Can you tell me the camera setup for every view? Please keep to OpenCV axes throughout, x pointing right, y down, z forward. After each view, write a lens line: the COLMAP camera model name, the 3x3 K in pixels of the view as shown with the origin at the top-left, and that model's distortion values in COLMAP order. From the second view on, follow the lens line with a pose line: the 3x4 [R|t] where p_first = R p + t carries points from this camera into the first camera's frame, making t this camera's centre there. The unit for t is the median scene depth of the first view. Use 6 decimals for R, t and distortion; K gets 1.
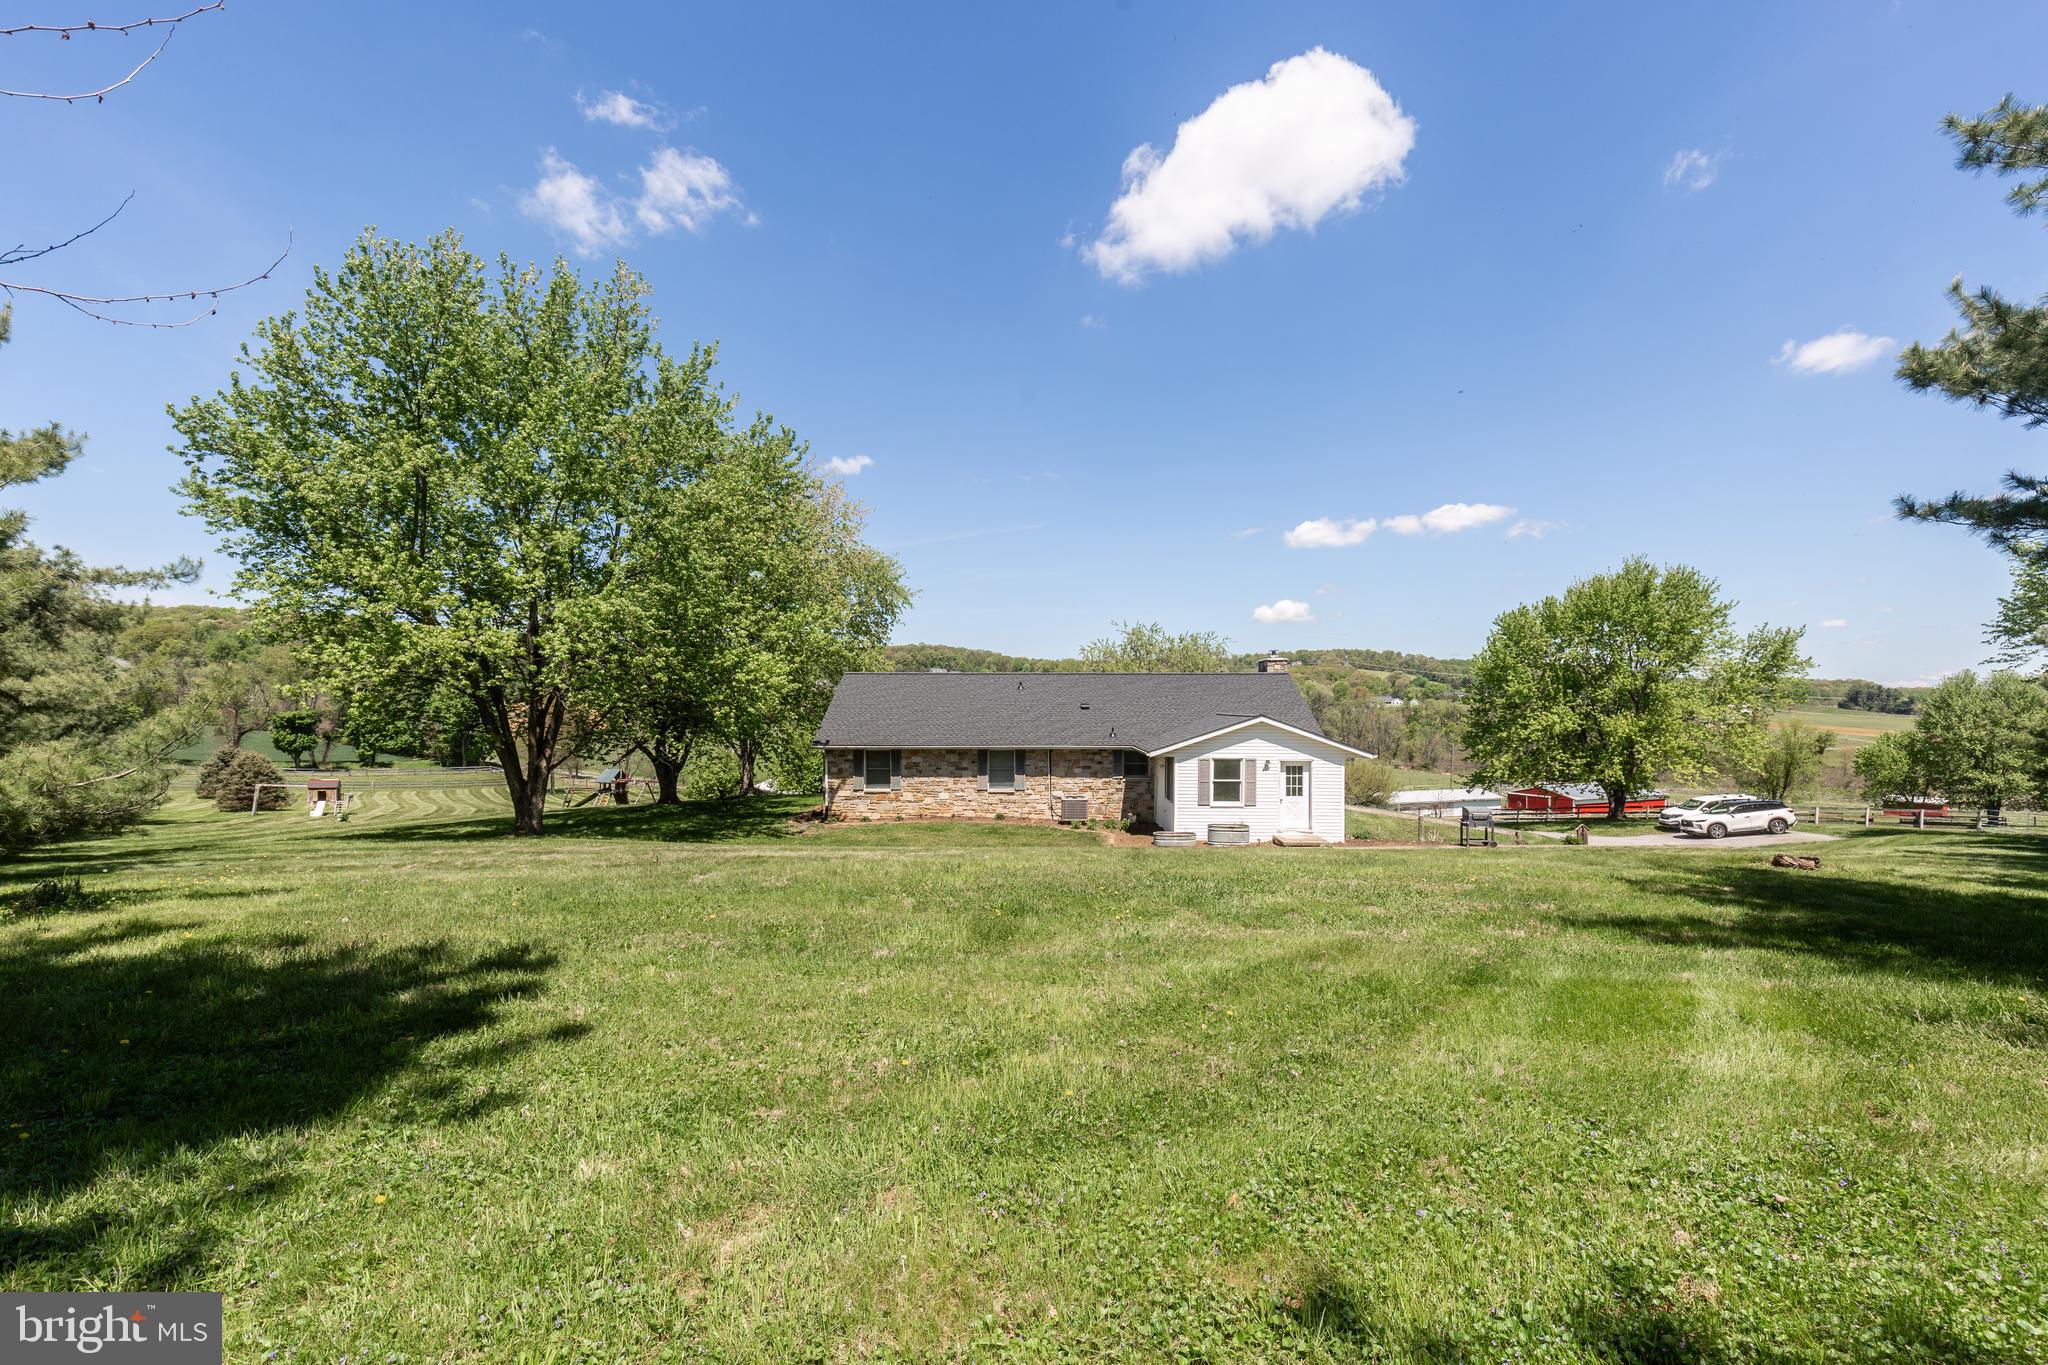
lens RADIAL K [[969.4, 0, 1039.3], [0, 969.4, 684.3], [0, 0, 1]] dist [0.026946, -0.000673]
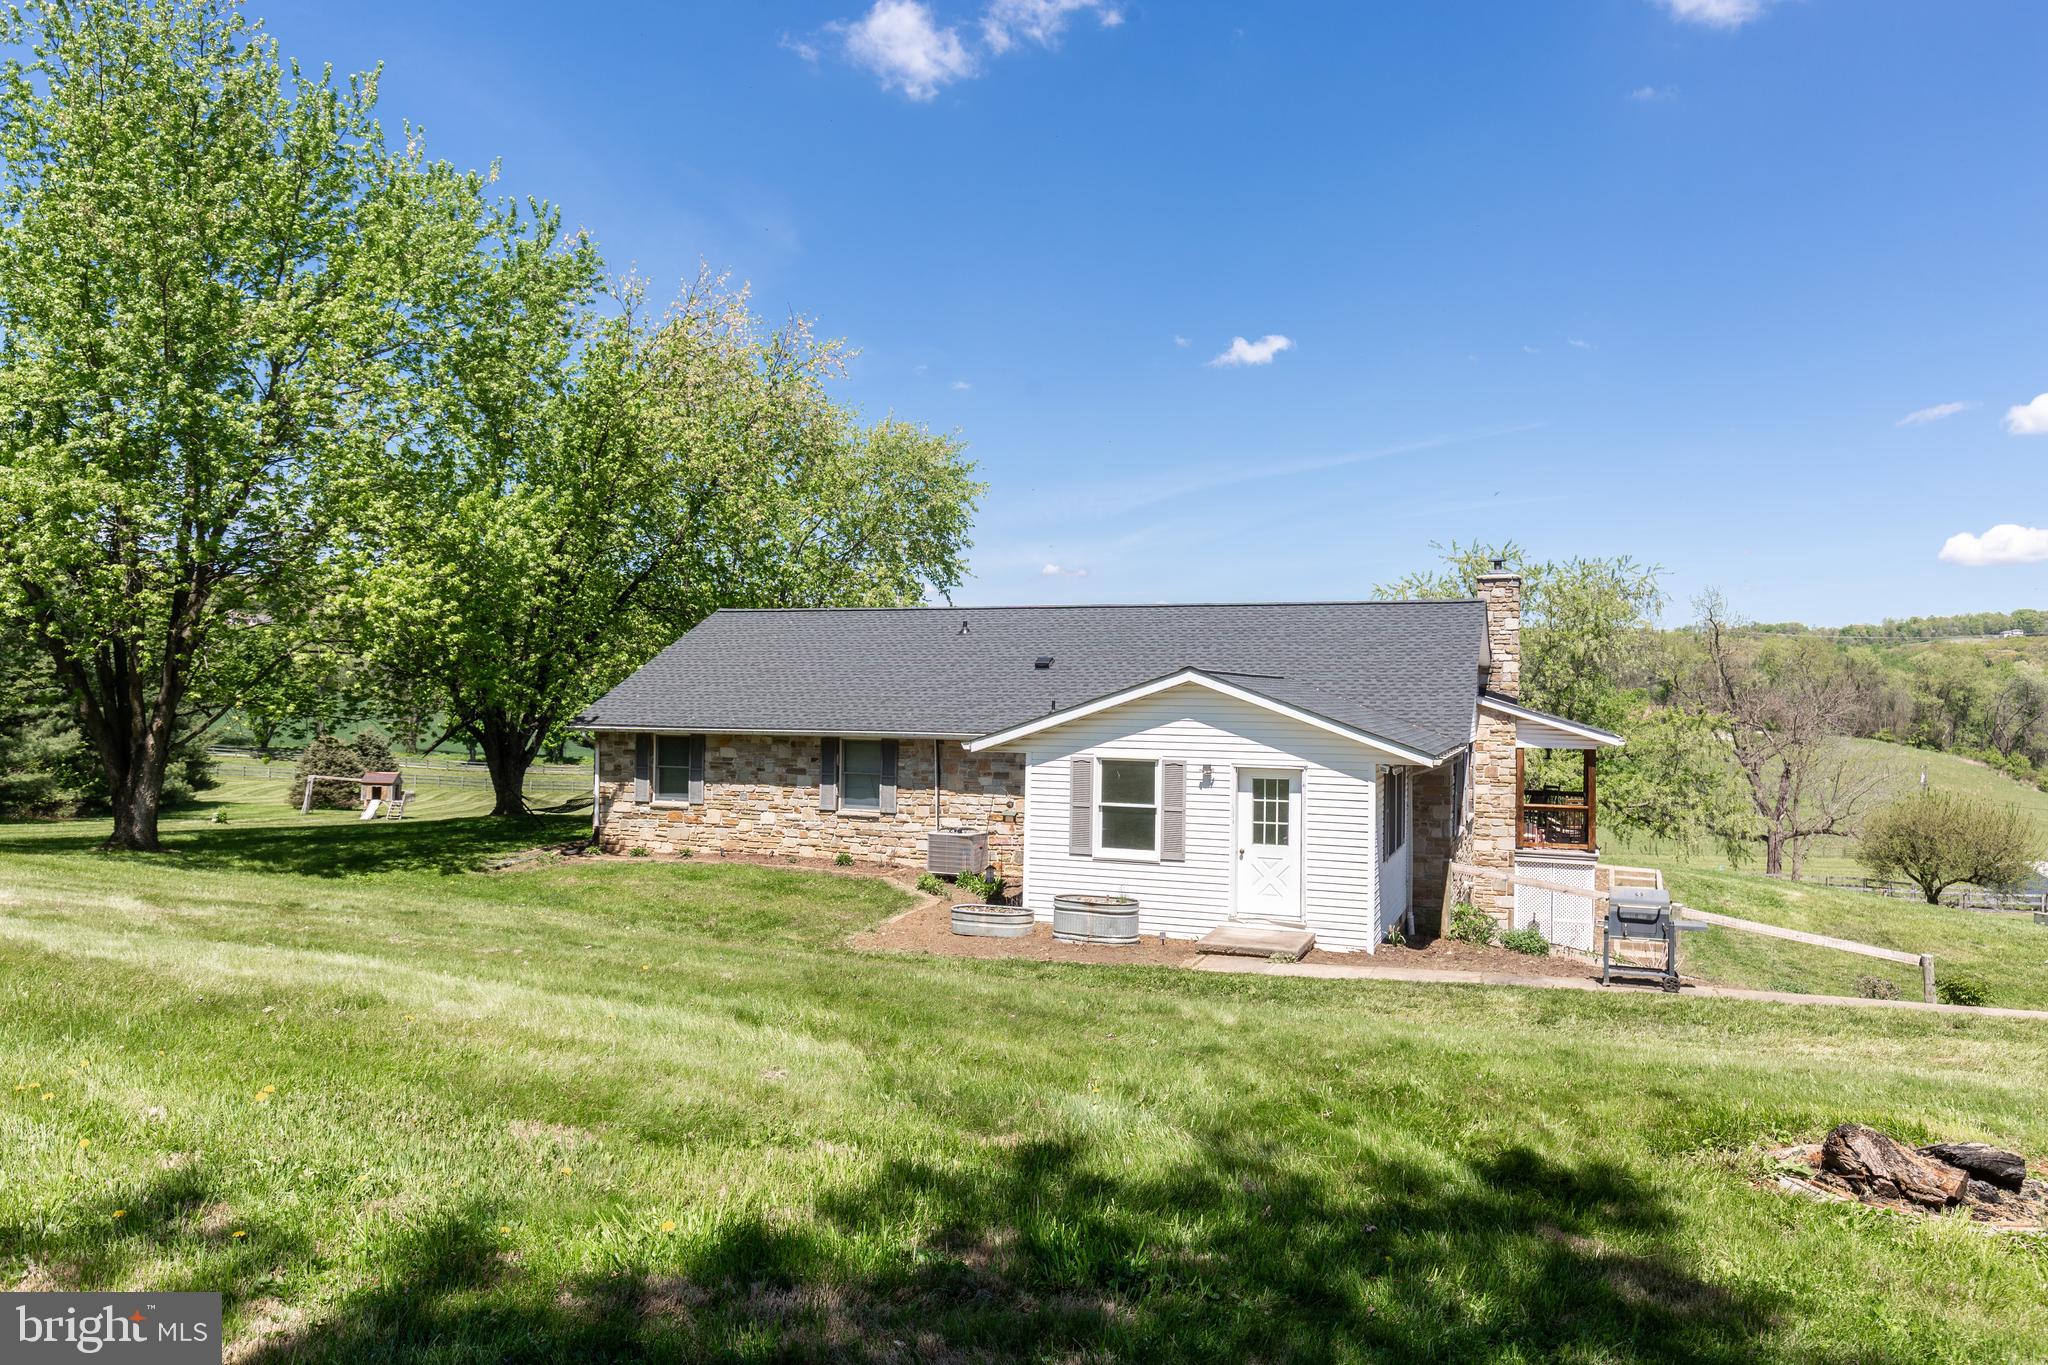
lens RADIAL K [[1408.6, 0, 1028.6], [0, 1408.6, 680.4], [0, 0, 1]] dist [0.027620, 0.001172]
pose [[0.936804, 0.007119, -0.349782, 0.329548], [-0.004479, 0.999955, 0.008356, 0.027200], [0.349826, -0.006261, 0.936794, 0.282966]]
